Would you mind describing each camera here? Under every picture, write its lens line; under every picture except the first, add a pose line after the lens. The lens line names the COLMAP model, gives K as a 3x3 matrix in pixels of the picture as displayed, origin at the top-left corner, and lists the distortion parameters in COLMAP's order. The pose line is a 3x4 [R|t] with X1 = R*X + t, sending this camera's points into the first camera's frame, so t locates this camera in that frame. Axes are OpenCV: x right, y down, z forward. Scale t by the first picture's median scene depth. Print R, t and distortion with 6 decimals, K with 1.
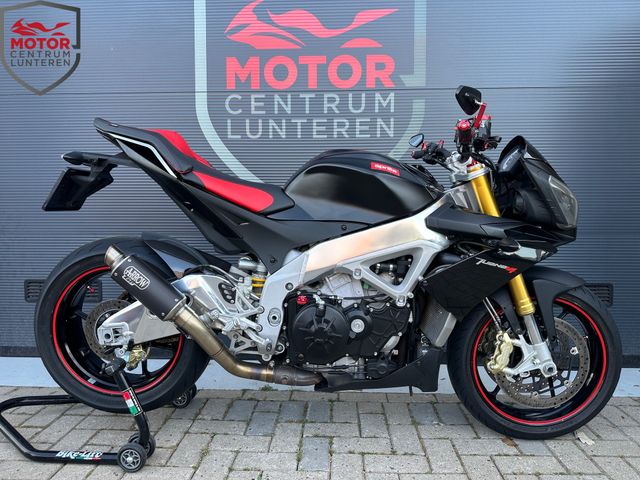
lens RADIAL K [[456.2, 0, 318.9], [0, 456.2, 240.2], [0, 0, 1]] dist [0.036090, -0.063959]
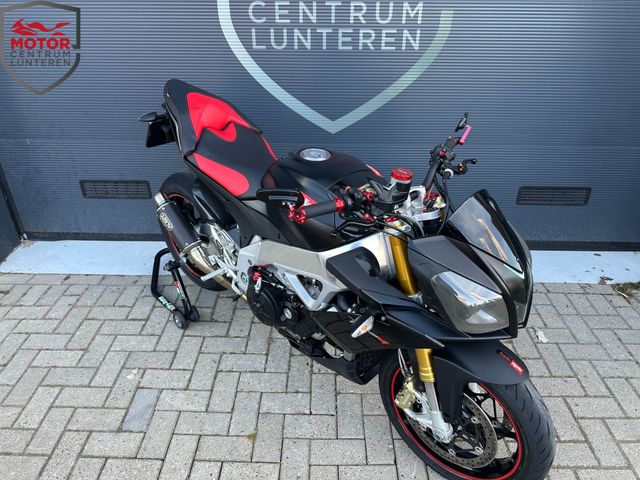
lens RADIAL K [[456.2, 0, 319.0], [0, 456.2, 242.0], [0, 0, 1]] dist [0.036090, -0.063959]
pose [[0.999801, -0.007412, 0.018532, -0.098449], [-0.001756, 0.892225, 0.451588, -0.384924], [-0.019882, -0.451530, 0.892034, -0.118127]]
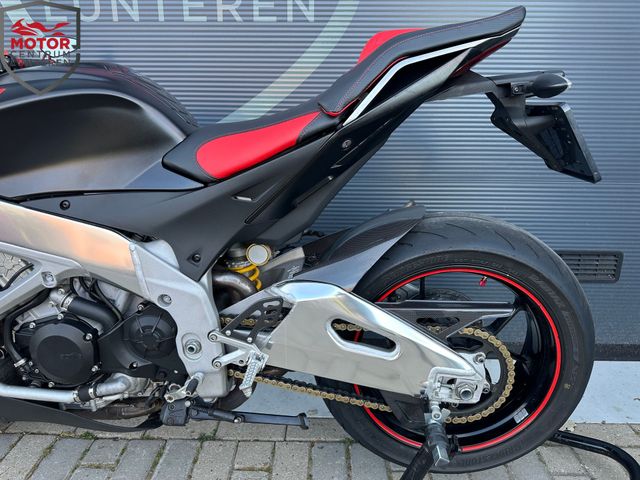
lens RADIAL K [[456.2, 0, 318.3], [0, 456.2, 235.5], [0, 0, 1]] dist [0.036090, -0.063959]
pose [[0.999611, -0.001197, 0.027872, 0.191874], [-0.005185, 0.973700, 0.227776, -0.108043], [-0.027412, -0.227831, 0.973315, 0.417670]]
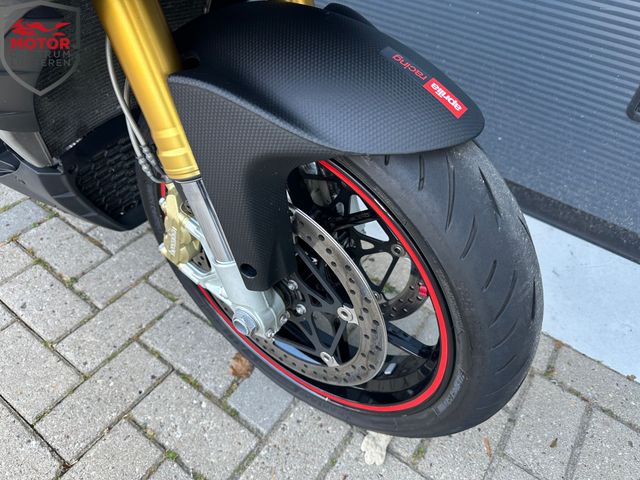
lens RADIAL K [[456.2, 0, 314.6], [0, 456.2, 239.5], [0, 0, 1]] dist [0.036090, -0.063959]
pose [[0.835587, 0.420095, -0.353998, 0.525734], [-0.100733, 0.750625, 0.653005, -0.012716], [0.540044, -0.509983, 0.669530, 0.660728]]
